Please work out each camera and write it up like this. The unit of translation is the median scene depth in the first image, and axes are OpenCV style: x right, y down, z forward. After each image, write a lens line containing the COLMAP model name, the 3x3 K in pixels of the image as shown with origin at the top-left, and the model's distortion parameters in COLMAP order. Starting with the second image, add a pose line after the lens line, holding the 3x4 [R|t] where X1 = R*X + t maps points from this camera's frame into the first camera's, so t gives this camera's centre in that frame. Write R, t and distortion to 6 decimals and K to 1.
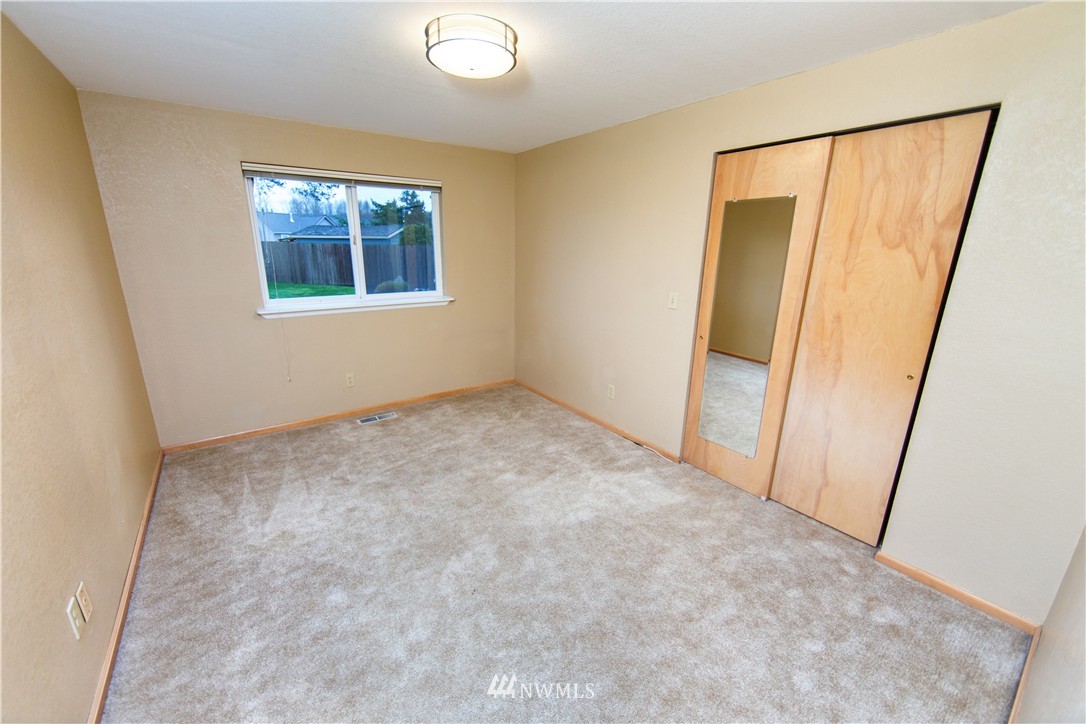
lens RADIAL K [[429.8, 0, 542.5], [0, 429.8, 362.6], [0, 0, 1]] dist [0.000641, -0.000320]
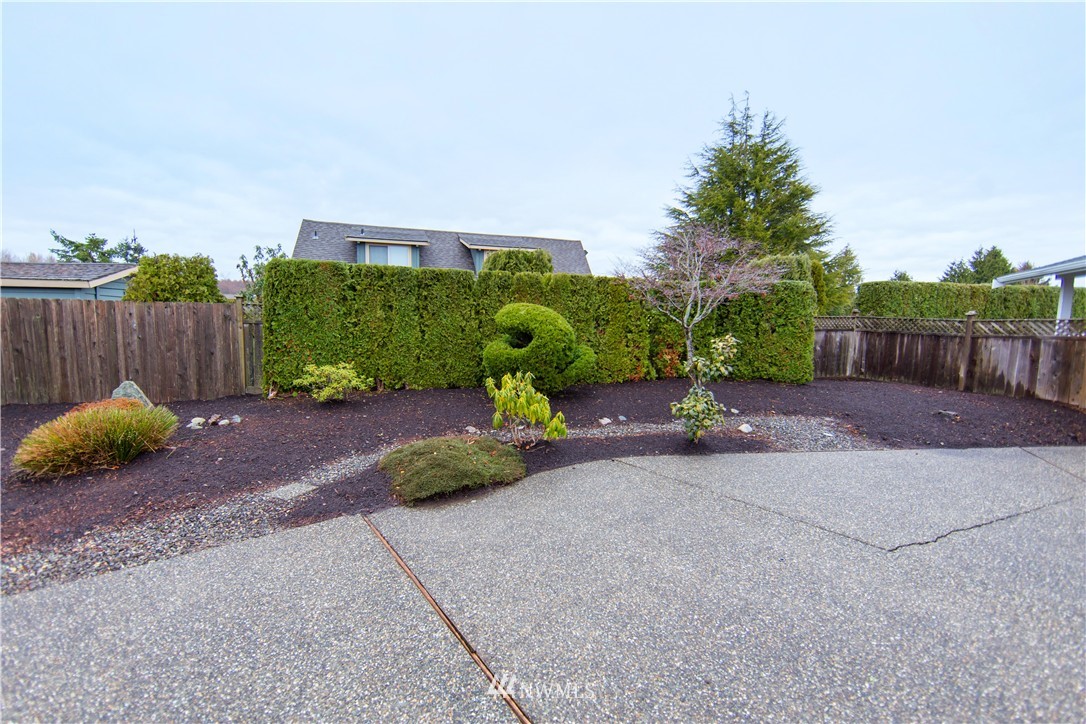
lens RADIAL K [[429.8, 0, 539.5], [0, 429.8, 363.4], [0, 0, 1]] dist [0.000641, -0.000320]
pose [[0.891502, -0.040121, 0.451237, -0.158326], [0.110981, 0.985061, -0.131678, -0.110666], [-0.439212, 0.167470, 0.882636, 0.443986]]
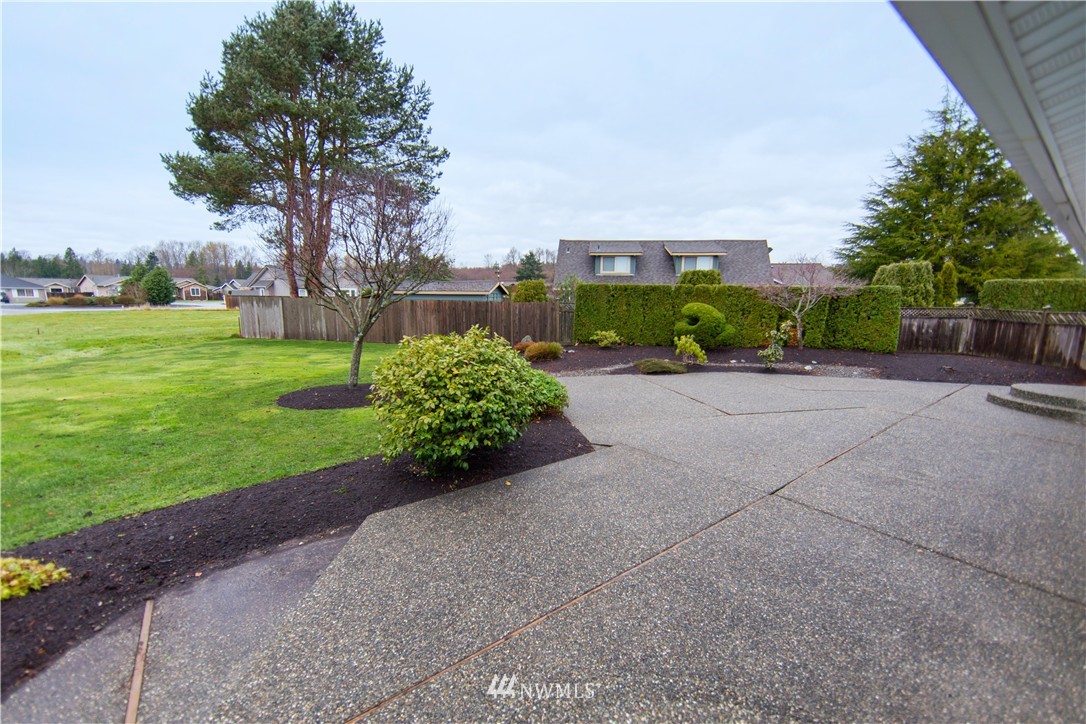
lens RADIAL K [[429.8, 0, 541.8], [0, 429.8, 363.7], [0, 0, 1]] dist [0.000641, -0.000320]
pose [[0.999664, -0.004287, 0.025554, -0.274138], [0.007114, 0.993732, -0.111558, -0.036658], [-0.024916, 0.111702, 0.993429, 0.092657]]
